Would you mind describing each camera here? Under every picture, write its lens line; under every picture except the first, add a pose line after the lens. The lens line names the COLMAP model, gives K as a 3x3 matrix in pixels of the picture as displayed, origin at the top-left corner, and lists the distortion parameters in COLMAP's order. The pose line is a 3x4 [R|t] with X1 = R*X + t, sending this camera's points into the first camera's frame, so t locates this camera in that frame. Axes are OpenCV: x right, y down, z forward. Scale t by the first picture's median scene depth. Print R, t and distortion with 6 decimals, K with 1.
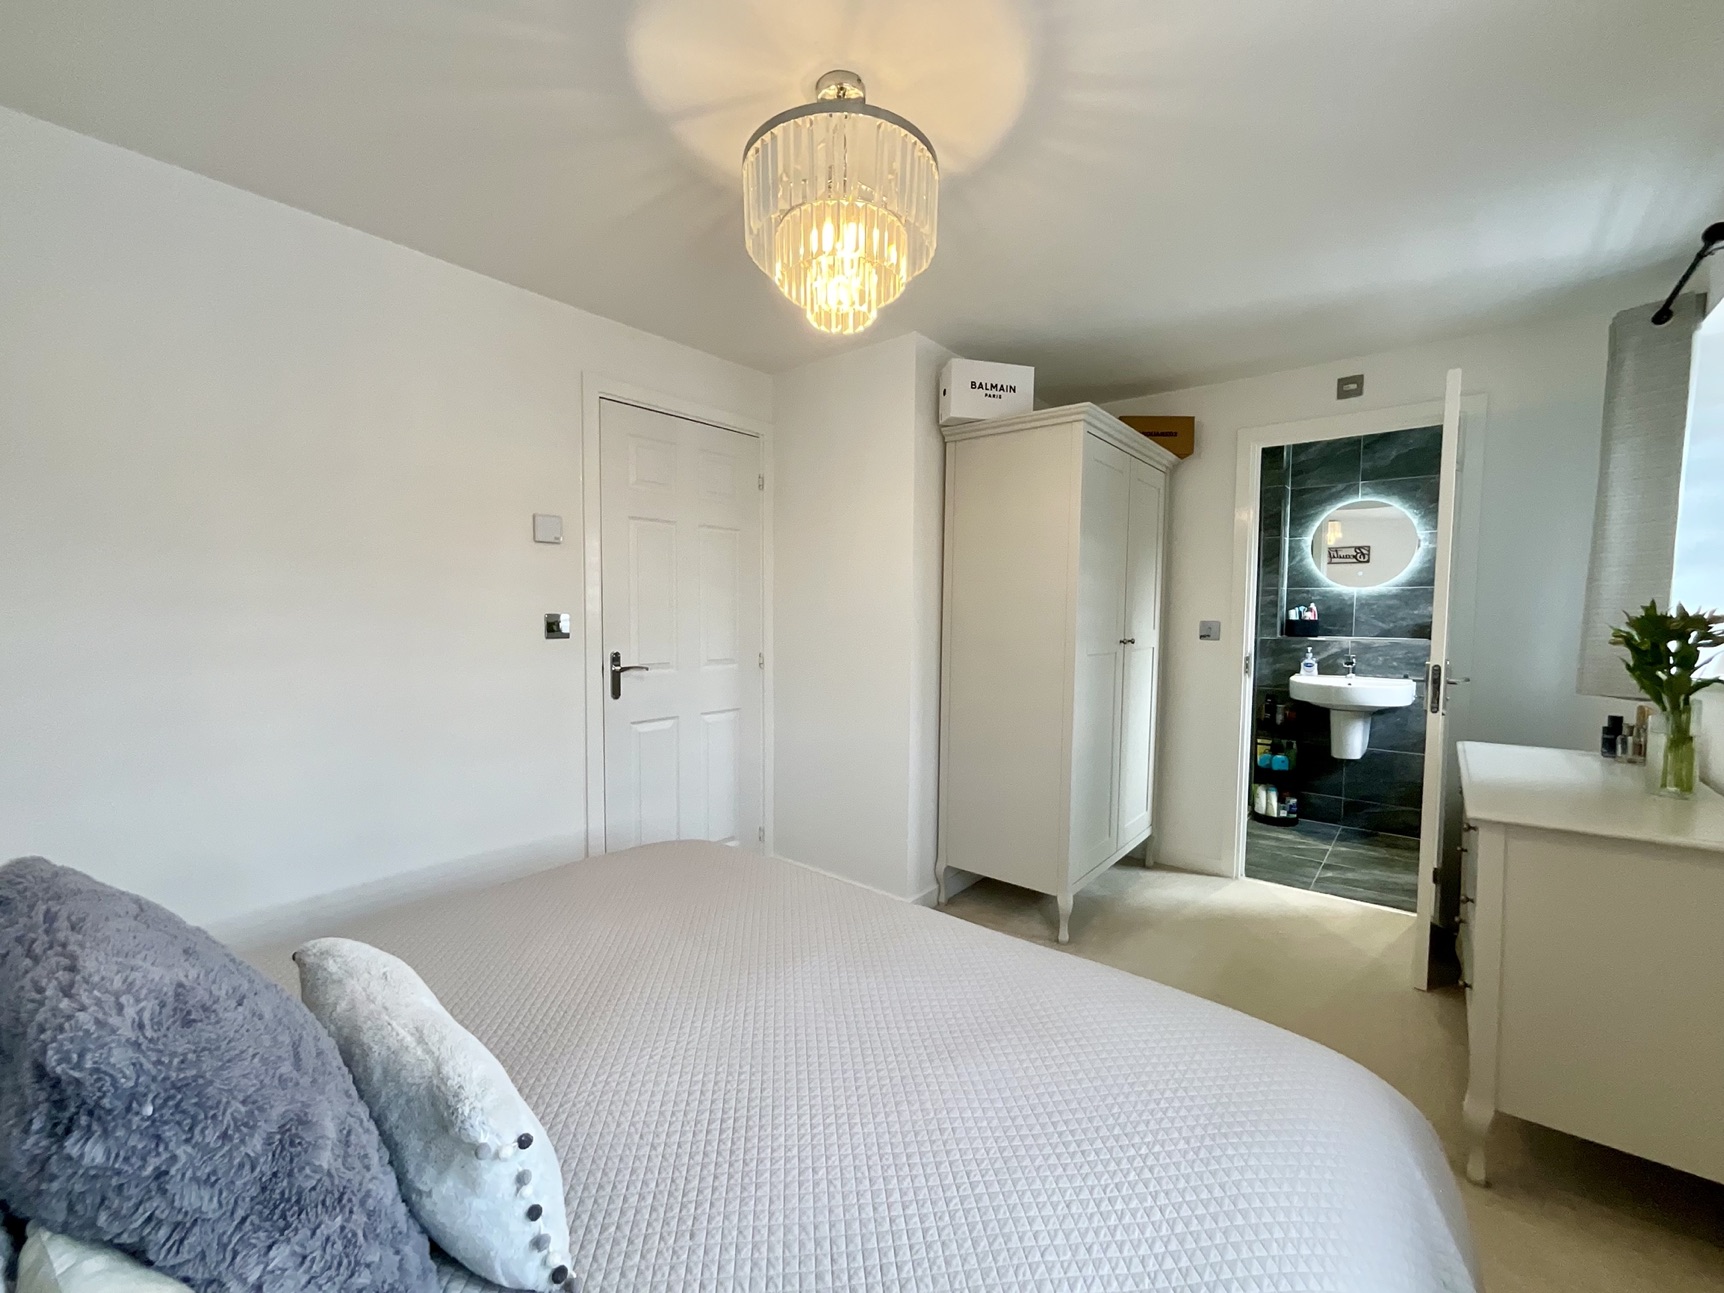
lens RADIAL K [[697.5, 0, 864.5], [0, 697.5, 648.4], [0, 0, 1]] dist [-0.000853, -0.001453]
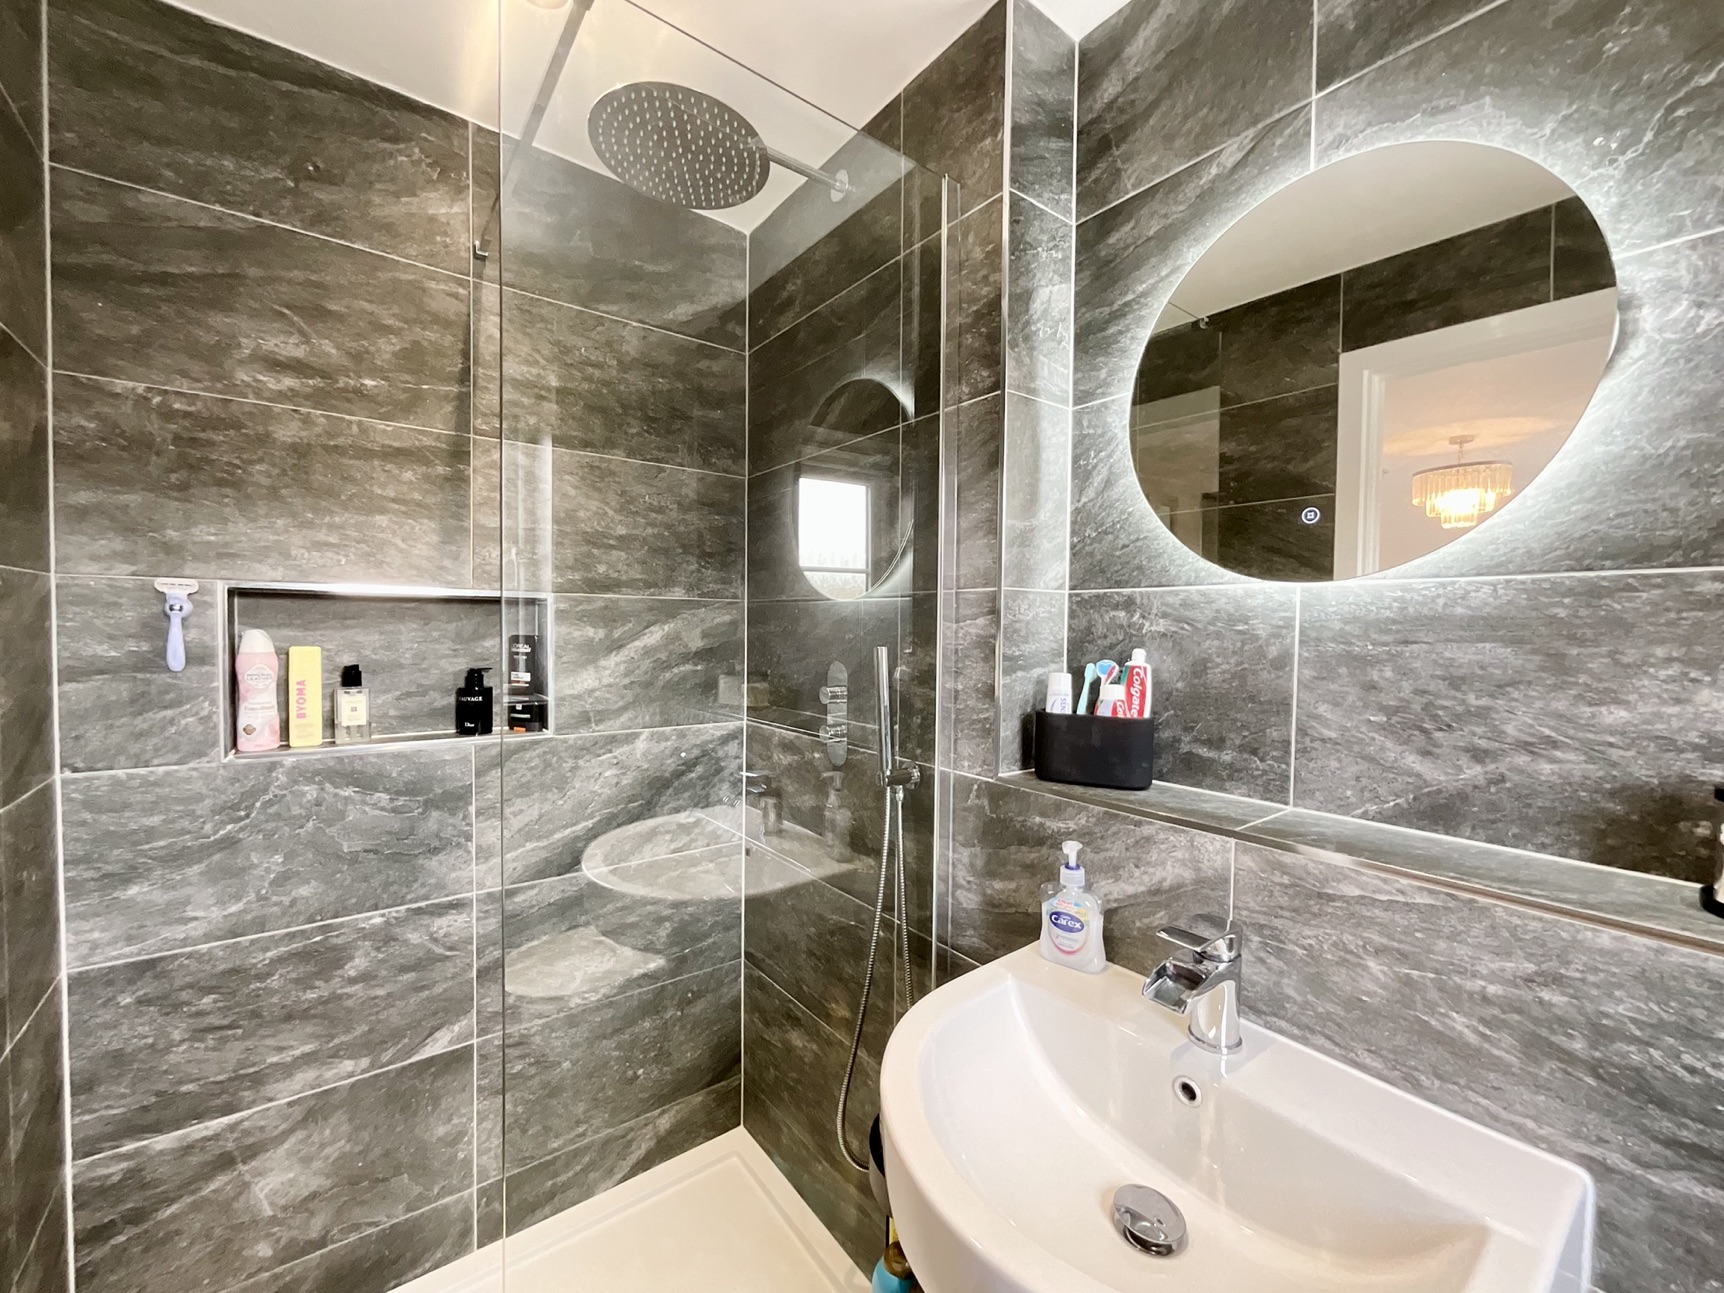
lens RADIAL K [[697.5, 0, 867.1], [0, 697.5, 649.6], [0, 0, 1]] dist [-0.000853, -0.001453]
pose [[0.979970, 0.018163, -0.198317, 0.617012], [-0.023634, 0.999402, -0.025254, -0.057397], [0.197740, 0.029435, 0.979813, 0.760379]]
